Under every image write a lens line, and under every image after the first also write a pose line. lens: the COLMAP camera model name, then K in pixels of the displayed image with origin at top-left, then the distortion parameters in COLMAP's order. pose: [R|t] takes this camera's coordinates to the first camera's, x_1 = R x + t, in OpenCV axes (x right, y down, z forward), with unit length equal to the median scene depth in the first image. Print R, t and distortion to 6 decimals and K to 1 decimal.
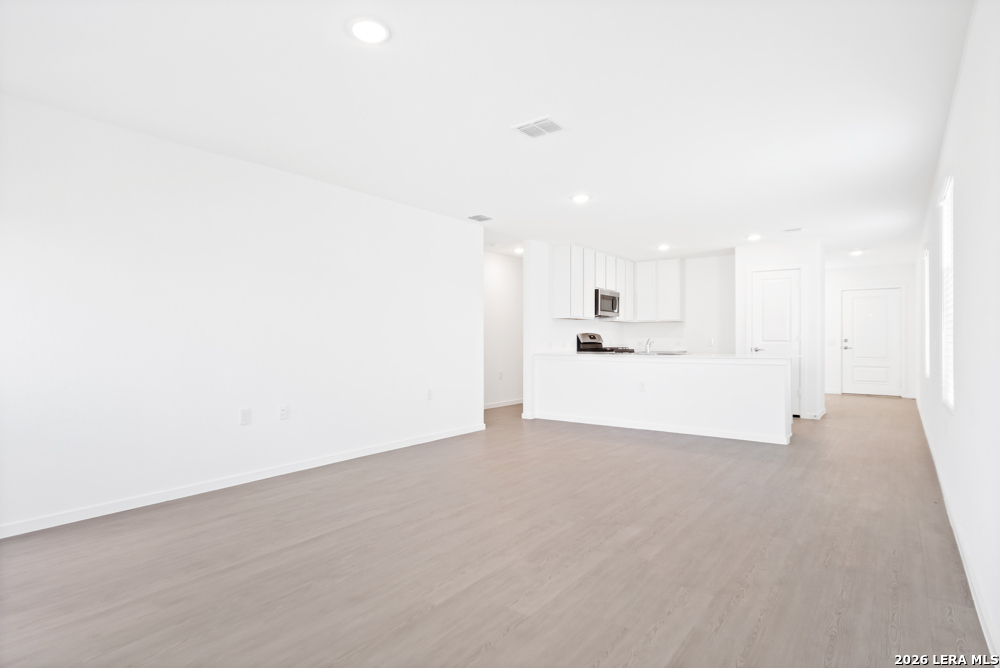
lens RADIAL K [[507.5, 0, 494.2], [0, 507.5, 335.0], [0, 0, 1]] dist [0.004679, -0.000759]
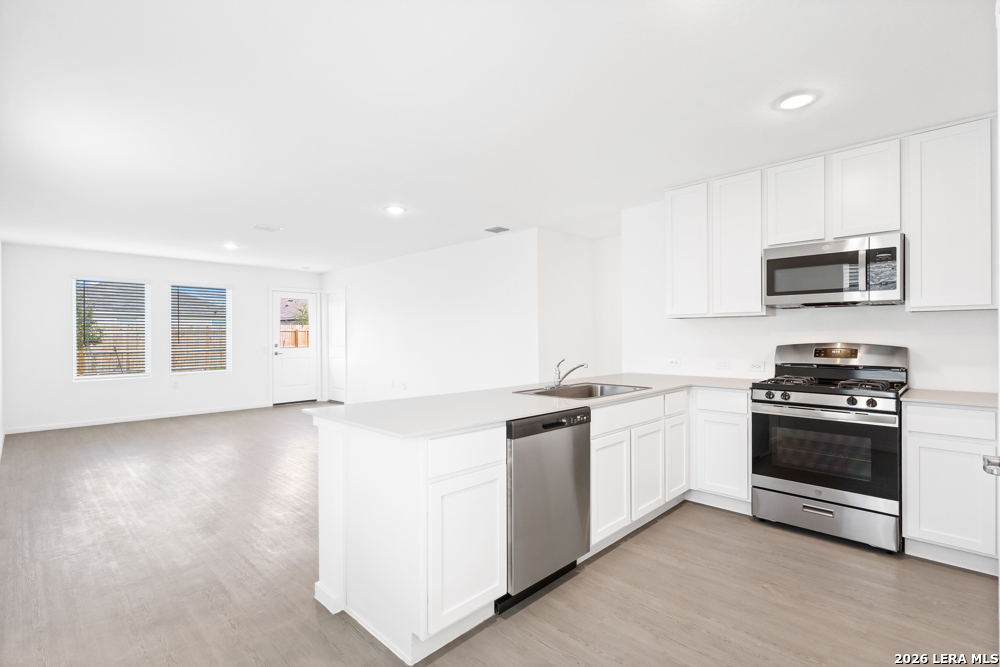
lens RADIAL K [[466.4, 0, 501.5], [0, 466.4, 336.1], [0, 0, 1]] dist [-0.004625, 0.002166]
pose [[-0.102459, 0.003085, -0.994732, 0.610507], [0.010121, 0.999947, 0.002059, -0.013488], [0.994686, -0.009857, -0.102485, 0.754803]]
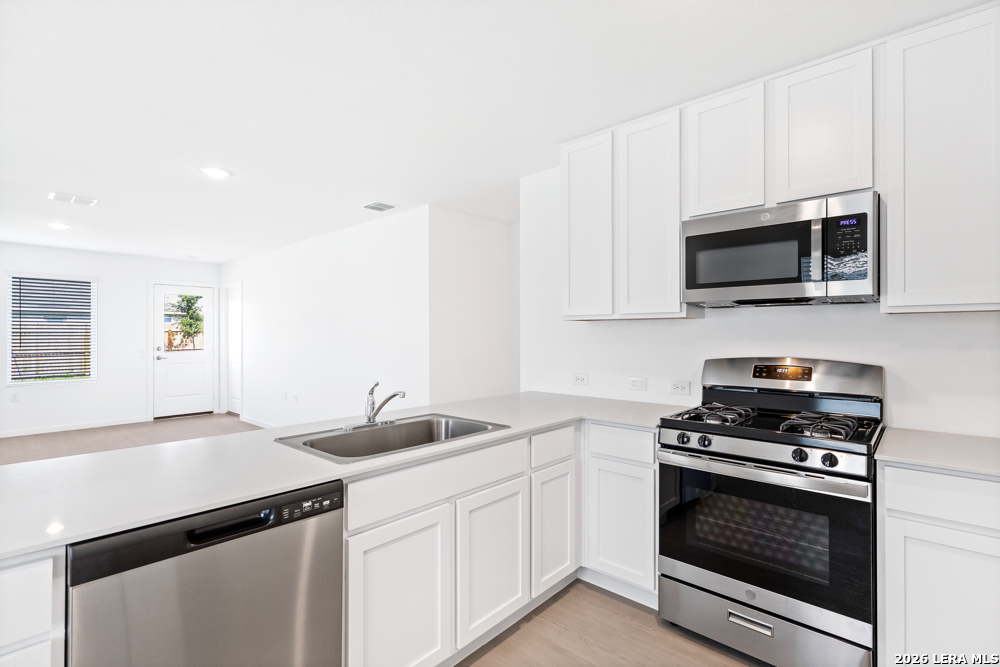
lens RADIAL K [[466.4, 0, 504.4], [0, 466.4, 331.9], [0, 0, 1]] dist [-0.004625, 0.002166]
pose [[-0.057036, -0.002759, -0.998368, 0.472578], [0.007075, 0.999970, -0.003168, -0.019510], [0.998347, -0.007244, -0.057015, 0.847964]]
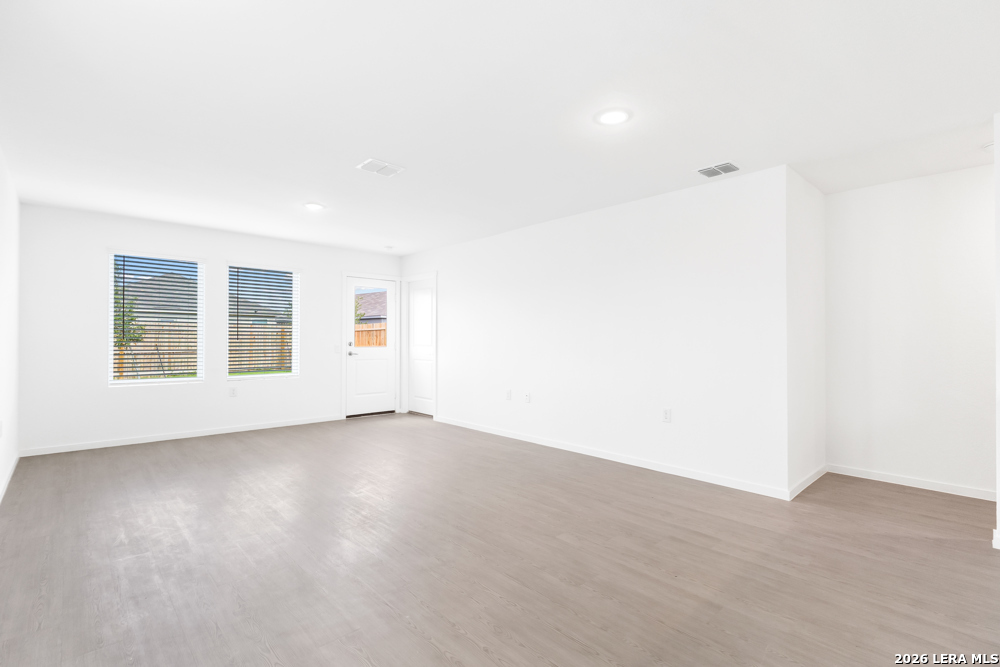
lens RADIAL K [[466.4, 0, 502.4], [0, 466.4, 335.7], [0, 0, 1]] dist [-0.004625, 0.002166]
pose [[-0.152288, -0.006727, -0.988313, 0.425046], [0.002146, 0.999972, -0.007137, -0.003865], [0.988334, -0.003207, -0.152269, 0.554161]]
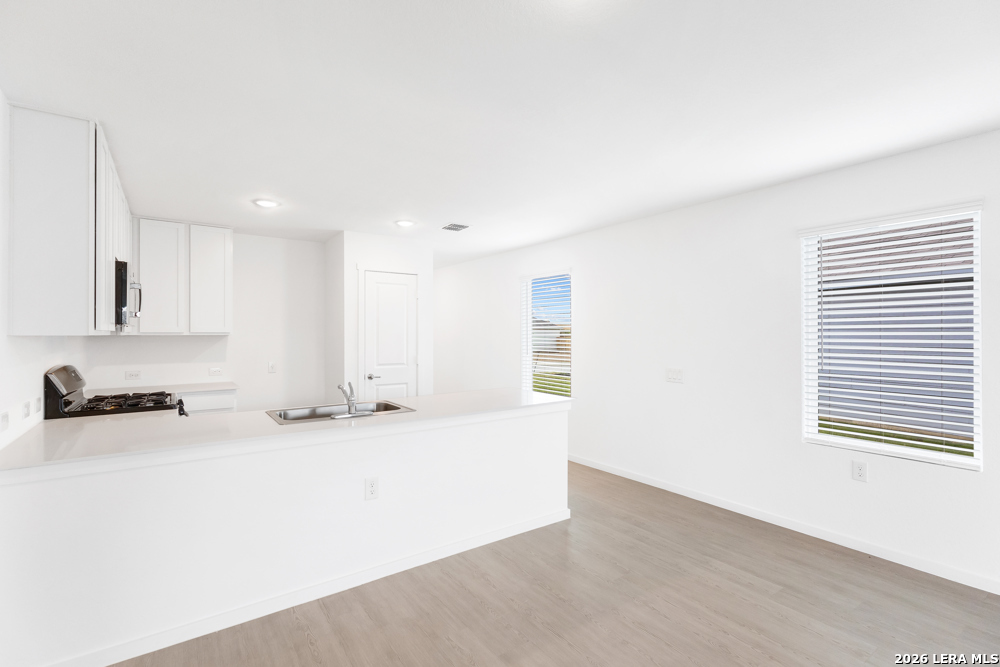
lens RADIAL K [[466.4, 0, 493.3], [0, 466.4, 330.4], [0, 0, 1]] dist [-0.004625, 0.002166]
pose [[0.286245, 0.006368, 0.958135, -0.071165], [-0.003348, 0.999978, -0.005646, -0.031334], [-0.958151, -0.001592, 0.286260, 0.564856]]
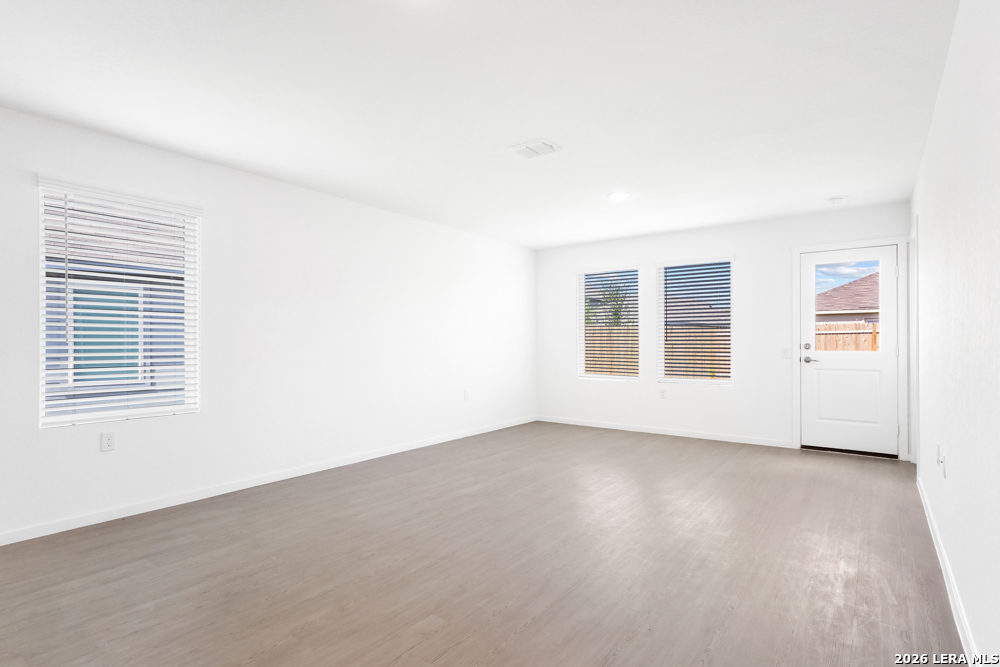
lens RADIAL K [[507.5, 0, 493.9], [0, 507.5, 338.6], [0, 0, 1]] dist [0.004679, -0.000759]
pose [[-0.999810, 0.003341, -0.019200, 0.063571], [0.003560, 0.999929, -0.011376, 0.000260], [0.019160, -0.011442, -0.999751, 0.800032]]
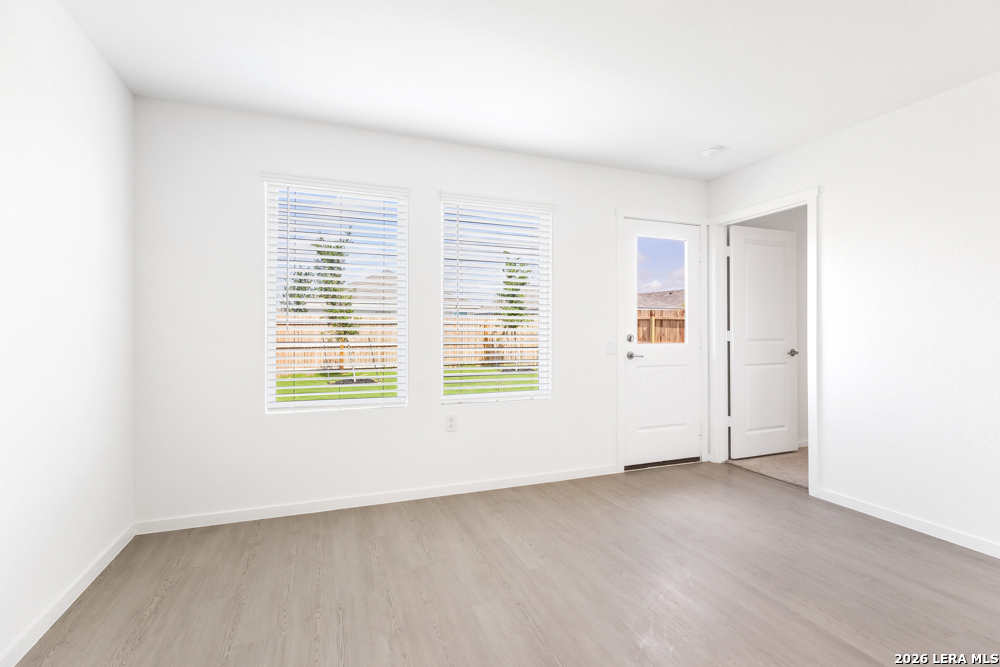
lens RADIAL K [[466.4, 0, 490.7], [0, 466.4, 336.5], [0, 0, 1]] dist [-0.004625, 0.002166]
pose [[-0.512554, 0.006132, -0.858633, 0.119548], [0.009021, 0.999958, 0.001756, 0.000383], [0.858608, -0.006845, -0.512588, 0.282171]]
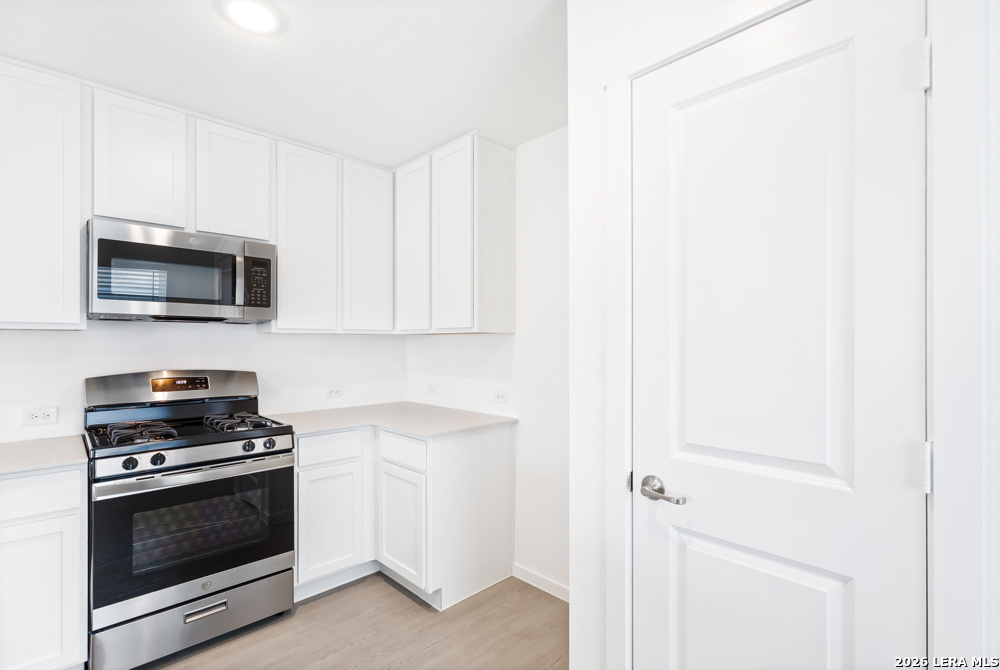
lens RADIAL K [[466.4, 0, 494.2], [0, 466.4, 342.8], [0, 0, 1]] dist [-0.004625, 0.002166]
pose [[0.990820, -0.001395, -0.135181, 0.427043], [0.001884, 0.999992, 0.003487, -0.022172], [0.135175, -0.003710, 0.990815, 0.730283]]
